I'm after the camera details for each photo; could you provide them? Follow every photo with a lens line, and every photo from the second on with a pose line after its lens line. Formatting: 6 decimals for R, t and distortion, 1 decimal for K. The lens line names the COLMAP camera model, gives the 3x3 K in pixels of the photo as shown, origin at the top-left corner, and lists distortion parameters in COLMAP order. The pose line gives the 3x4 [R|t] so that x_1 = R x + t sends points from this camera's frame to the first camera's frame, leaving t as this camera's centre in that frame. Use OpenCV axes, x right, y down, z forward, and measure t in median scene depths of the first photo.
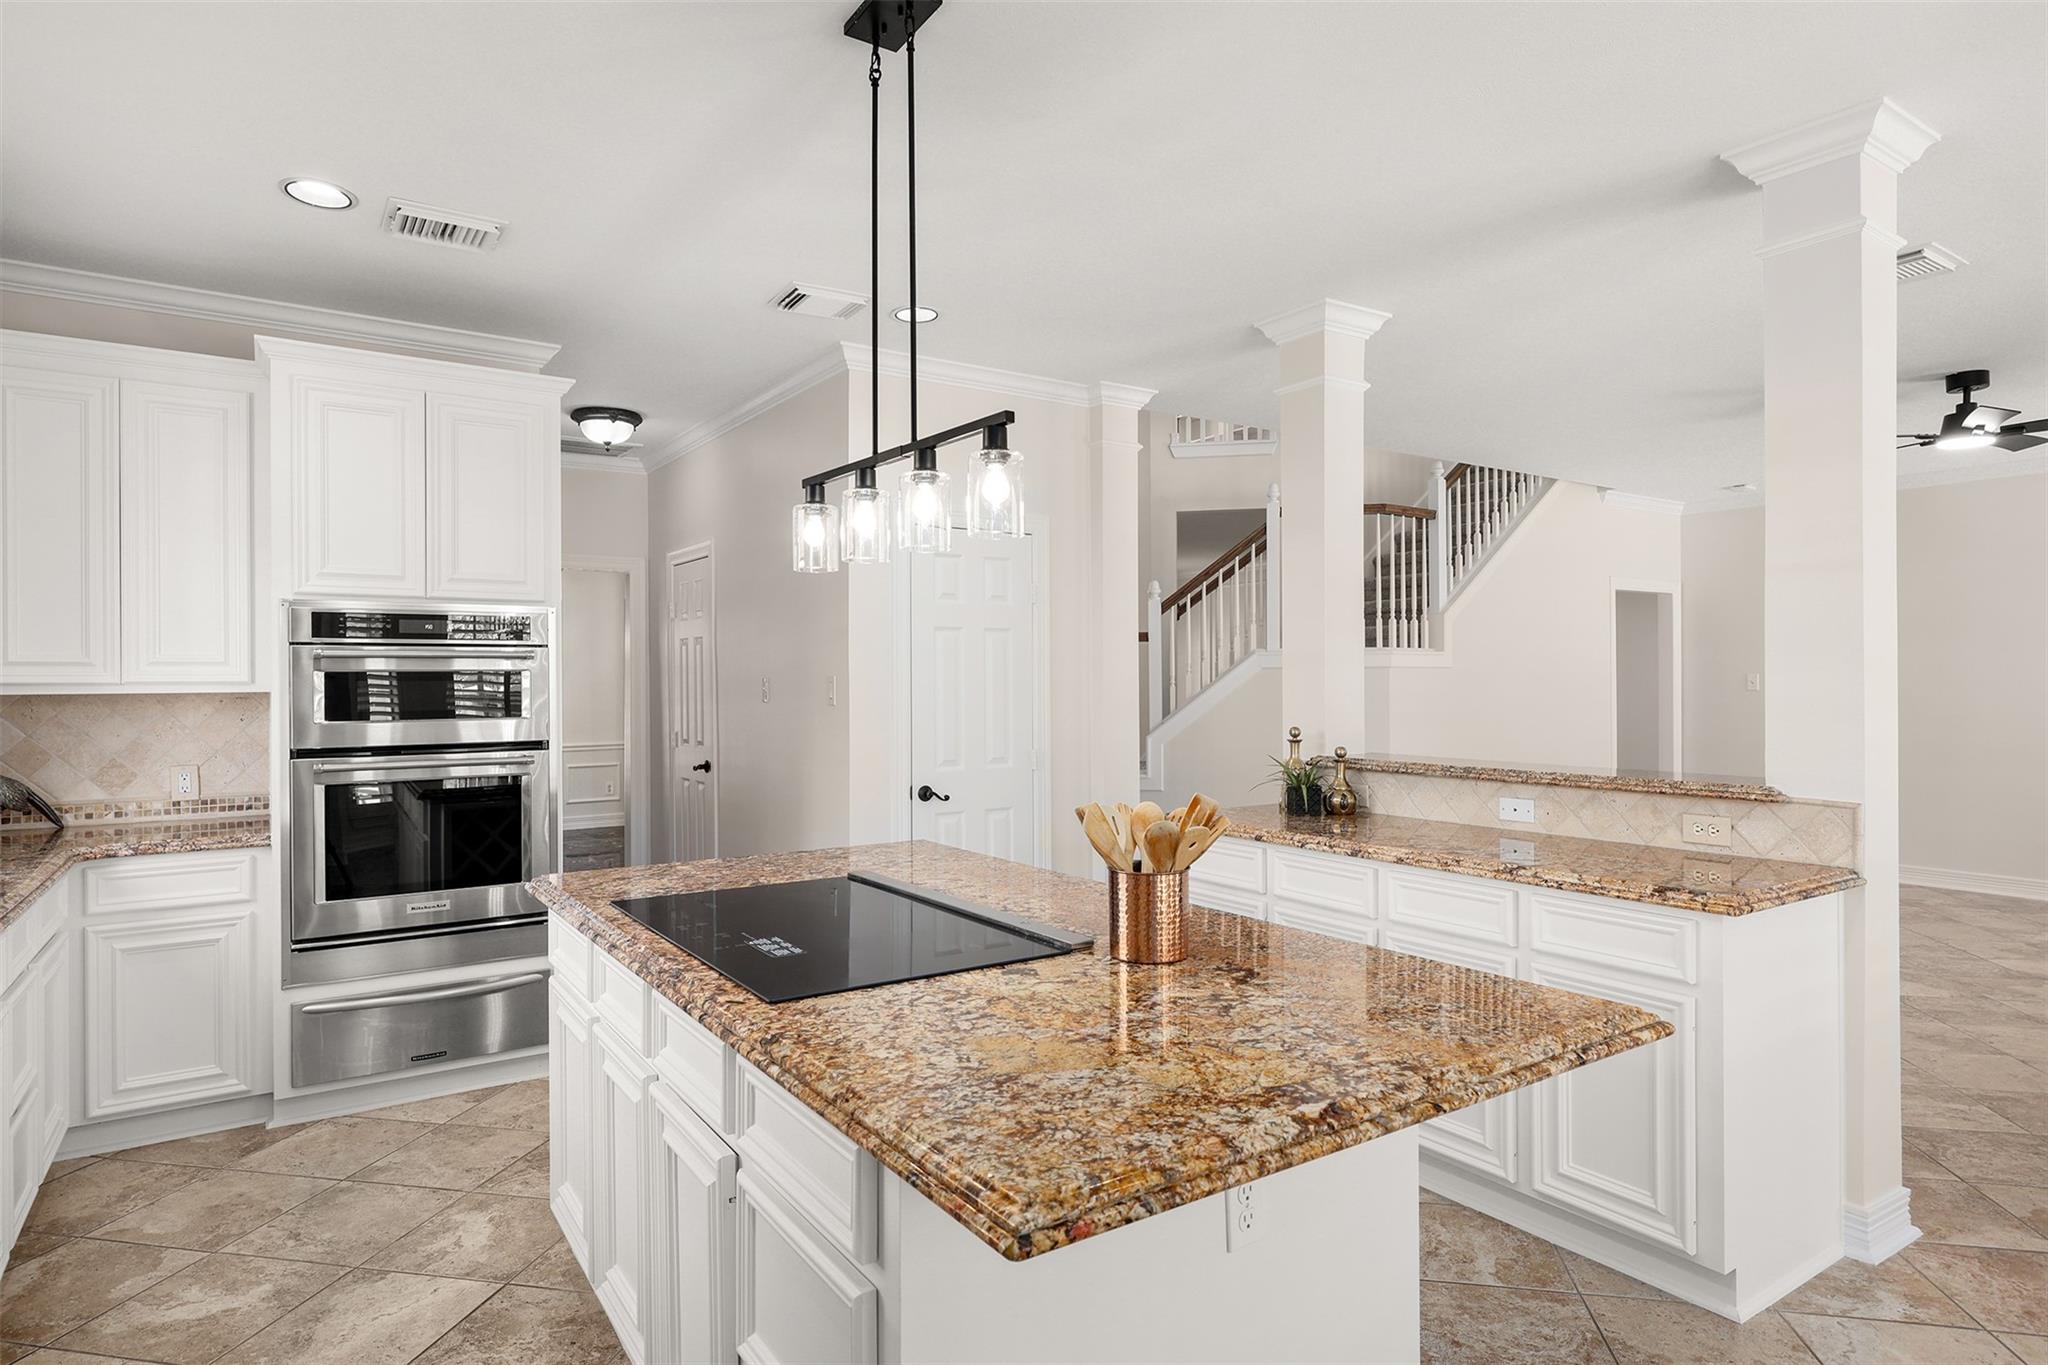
lens RADIAL K [[1139.1, 0, 1018.3], [0, 1139.1, 681.3], [0, 0, 1]] dist [0.021703, -0.000231]
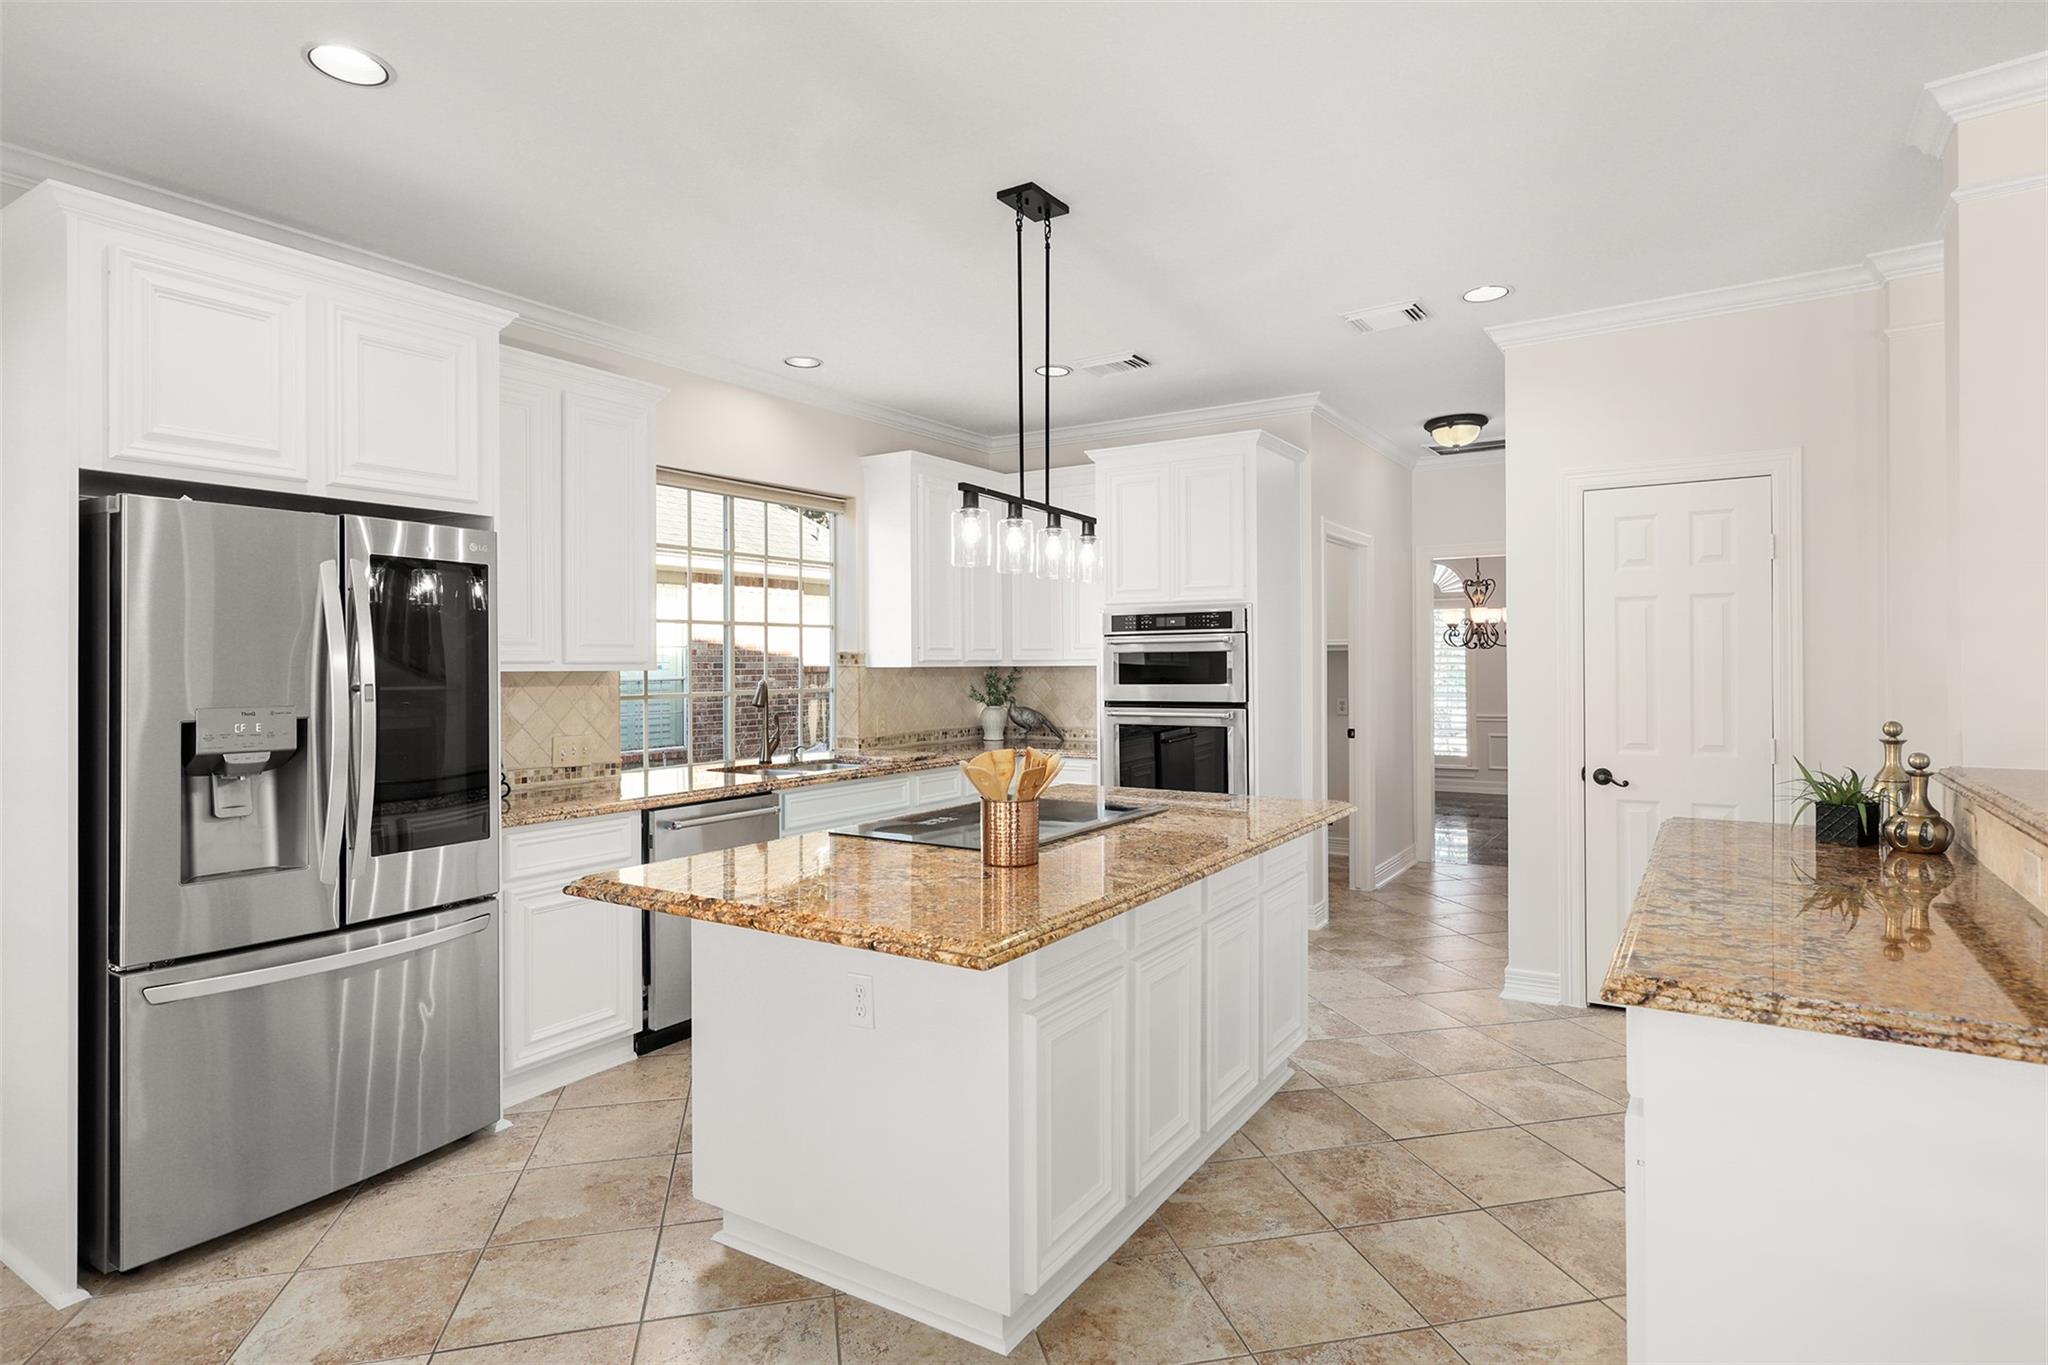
lens RADIAL K [[1063.7, 0, 1024.2], [0, 1063.7, 660.2], [0, 0, 1]] dist [-0.027743, -0.000926]
pose [[0.400590, -0.000675, -0.916257, 0.658750], [0.006188, 0.999979, 0.001968, -0.001952], [0.916237, -0.006458, 0.400585, 0.281598]]
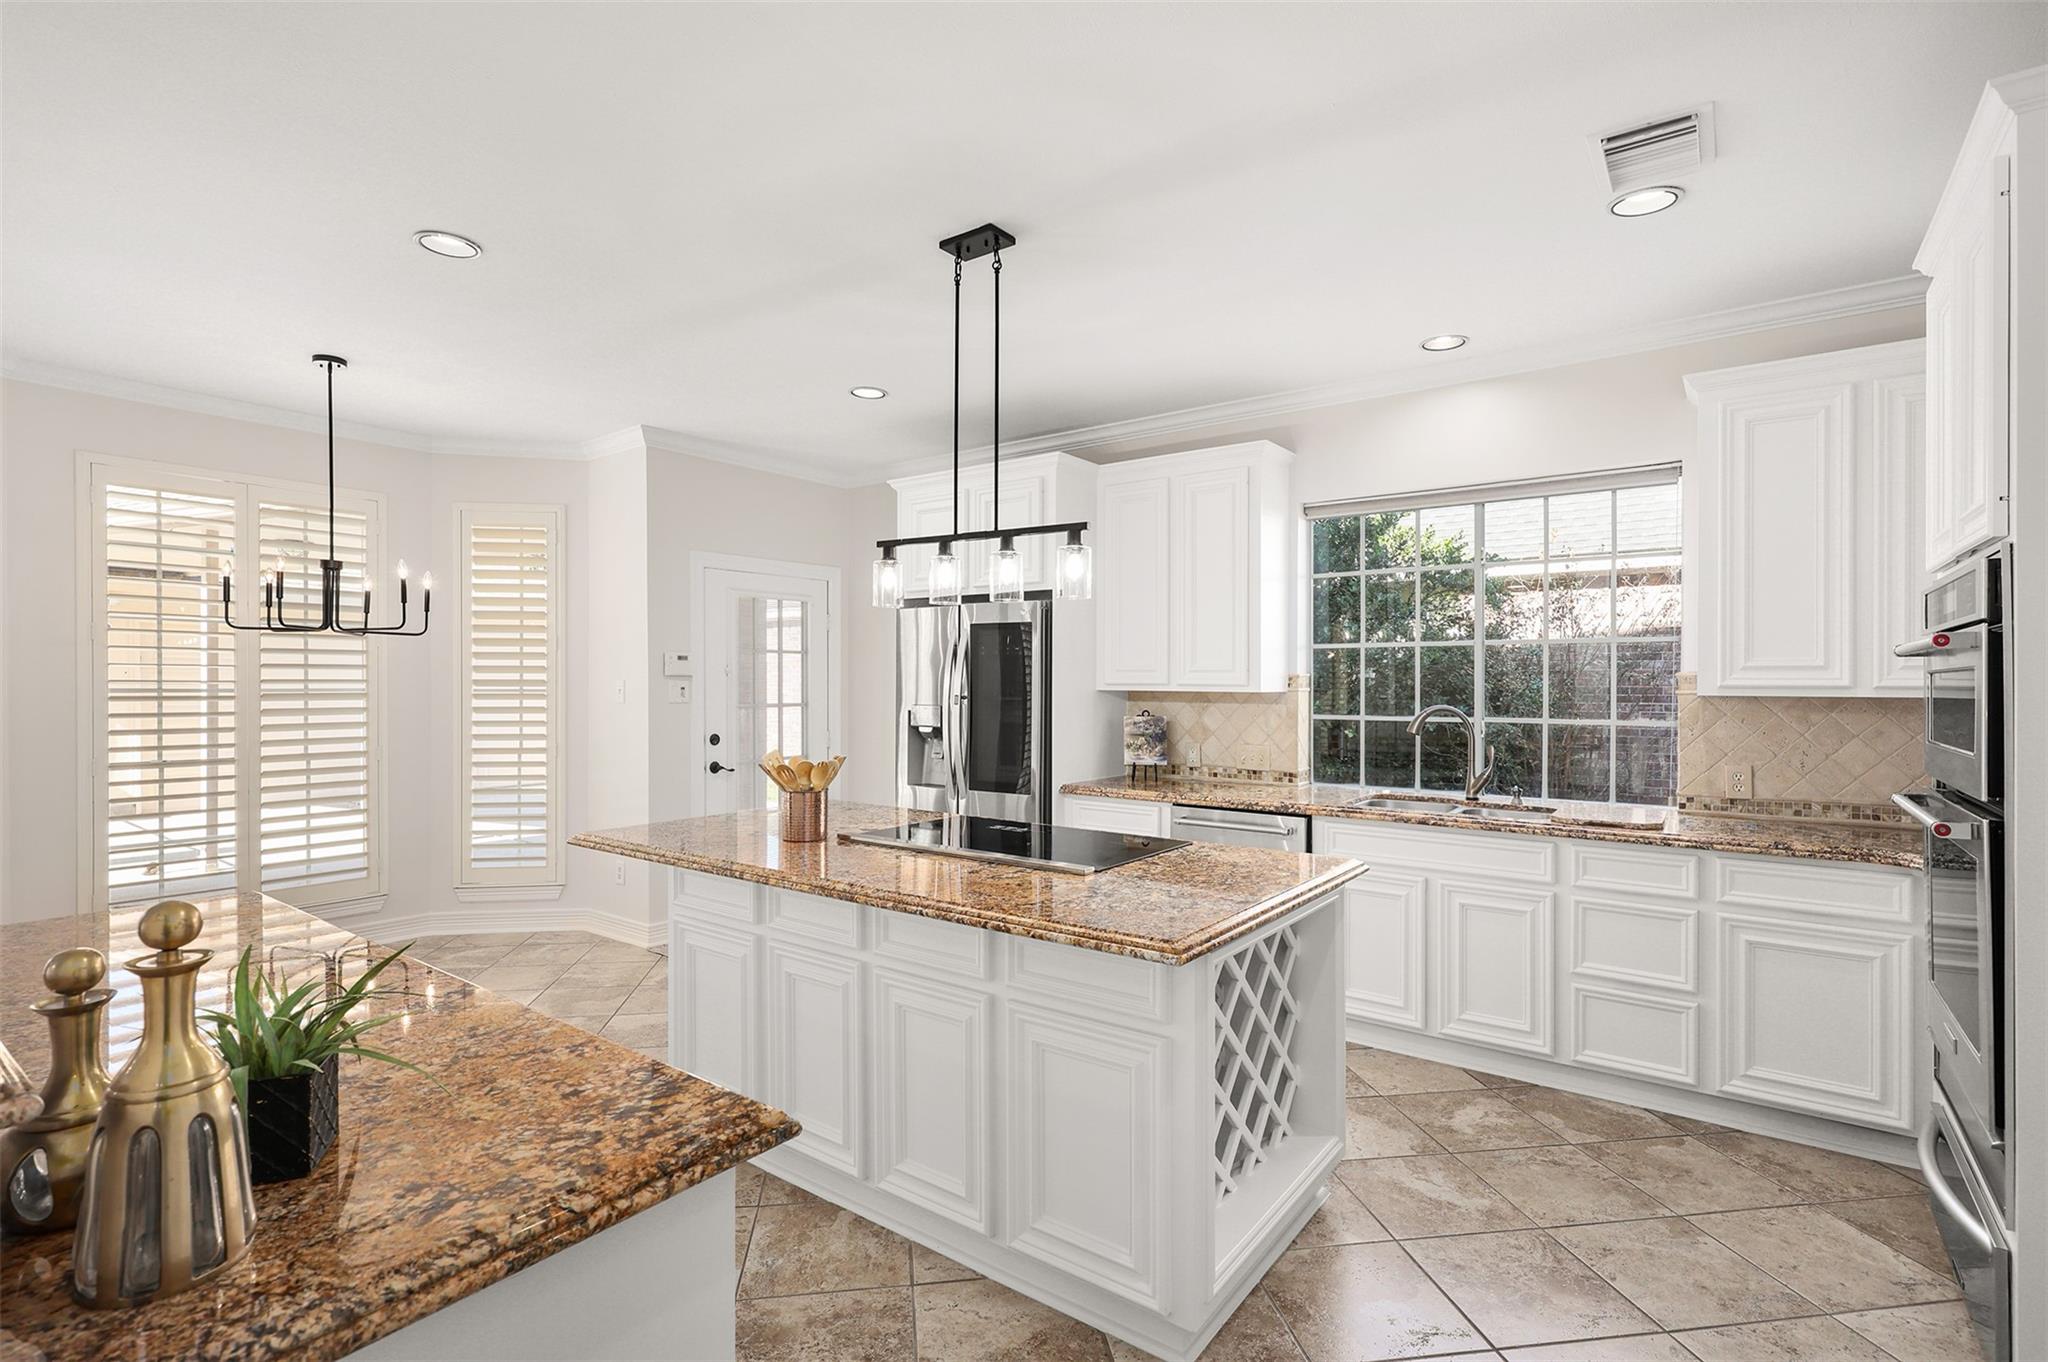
lens RADIAL K [[983.1, 0, 1041.3], [0, 983.1, 689.5], [0, 0, 1]] dist [0.008778, 0.000539]
pose [[-0.937253, 0.001482, -0.348647, 0.156036], [-0.000736, 0.999980, 0.006229, -0.001215], [0.348649, 0.006095, -0.937233, 1.338134]]
